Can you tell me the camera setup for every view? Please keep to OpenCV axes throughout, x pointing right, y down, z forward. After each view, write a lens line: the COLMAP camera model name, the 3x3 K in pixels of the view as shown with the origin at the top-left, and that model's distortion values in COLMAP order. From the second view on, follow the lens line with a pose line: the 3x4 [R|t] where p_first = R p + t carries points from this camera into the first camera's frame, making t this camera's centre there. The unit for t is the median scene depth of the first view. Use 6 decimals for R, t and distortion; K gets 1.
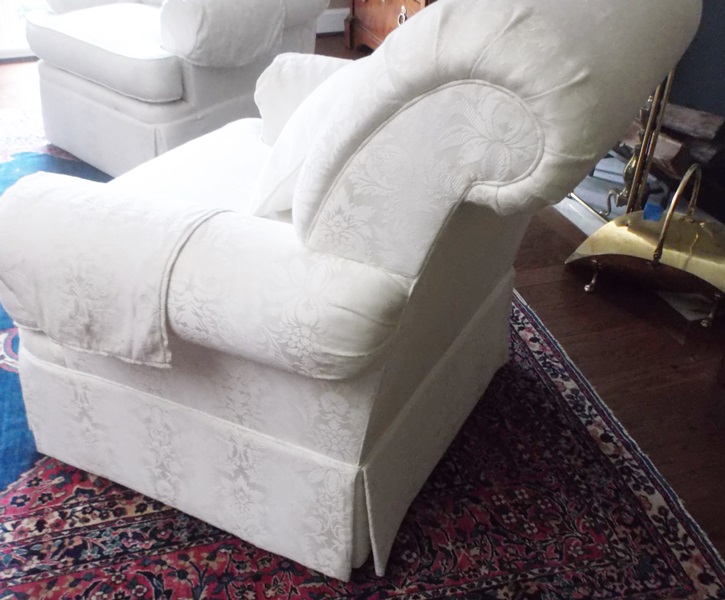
lens RADIAL K [[781.3, 0, 359.3], [0, 781.3, 301.6], [0, 0, 1]] dist [0.006864, 0.000000]
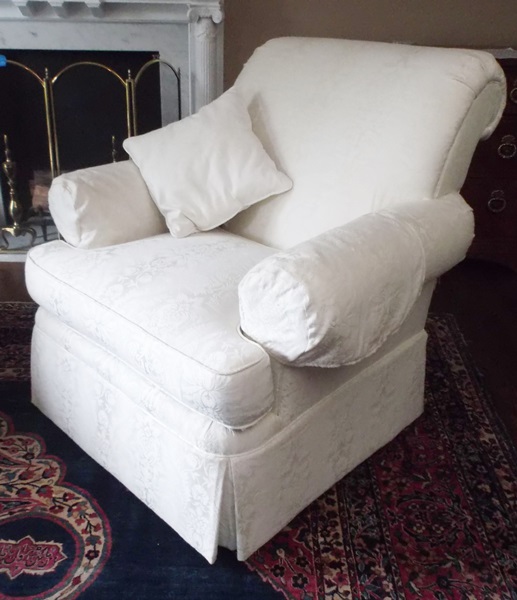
lens RADIAL K [[647.1, 0, 263.0], [0, 647.1, 270.4], [0, 0, 1]] dist [-0.007367, 0.000000]
pose [[0.287498, -0.385986, 0.876561, -1.048935], [0.505893, 0.838316, 0.203220, -0.289932], [-0.813275, 0.385021, 0.436282, 0.518047]]
